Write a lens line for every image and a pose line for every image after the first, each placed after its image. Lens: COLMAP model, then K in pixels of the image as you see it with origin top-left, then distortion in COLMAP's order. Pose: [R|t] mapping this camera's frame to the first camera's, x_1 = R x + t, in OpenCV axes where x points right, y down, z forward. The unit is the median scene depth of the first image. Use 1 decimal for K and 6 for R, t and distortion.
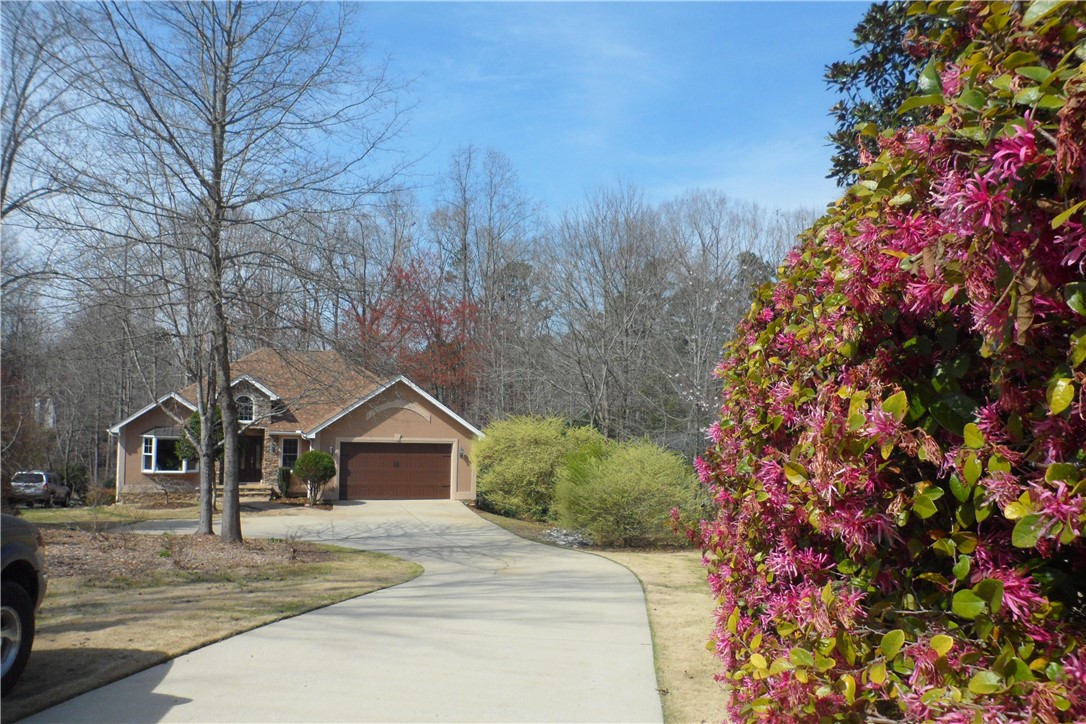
lens RADIAL K [[830.5, 0, 528.5], [0, 830.5, 360.7], [0, 0, 1]] dist [-0.163107, 0.200128]
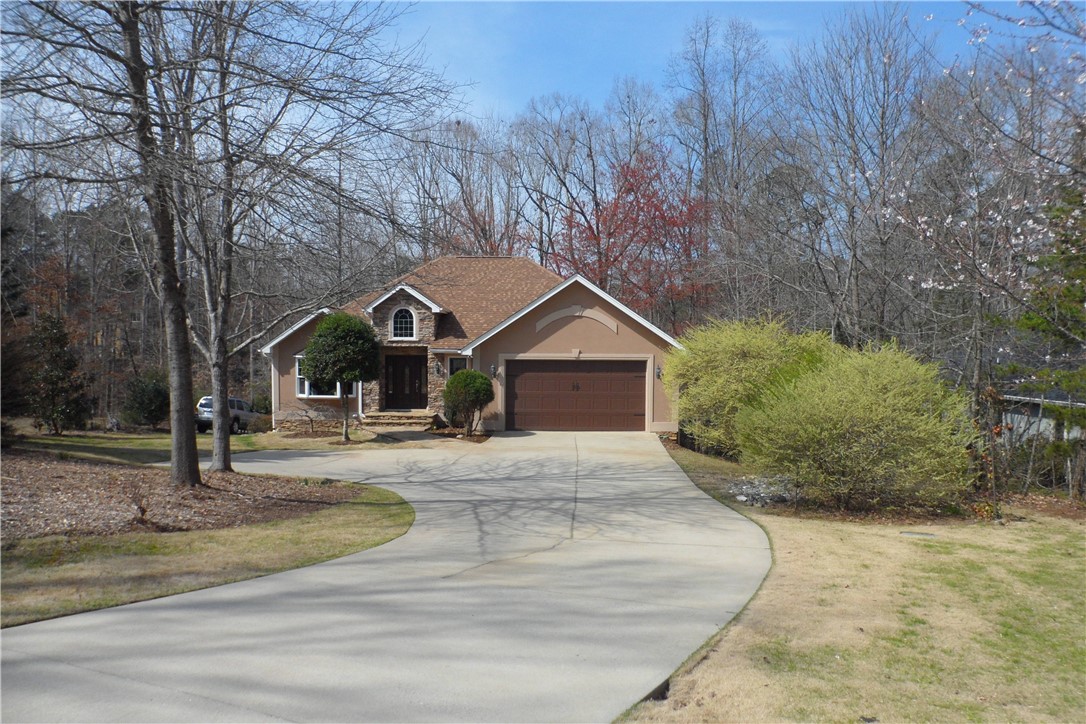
lens RADIAL K [[830.5, 0, 528.5], [0, 830.5, 360.7], [0, 0, 1]] dist [-0.163107, 0.200128]
pose [[0.937706, -0.009043, -0.347312, 0.076319], [0.036613, 0.996667, 0.072903, 0.040930], [0.345495, -0.081078, 0.934911, 0.240751]]
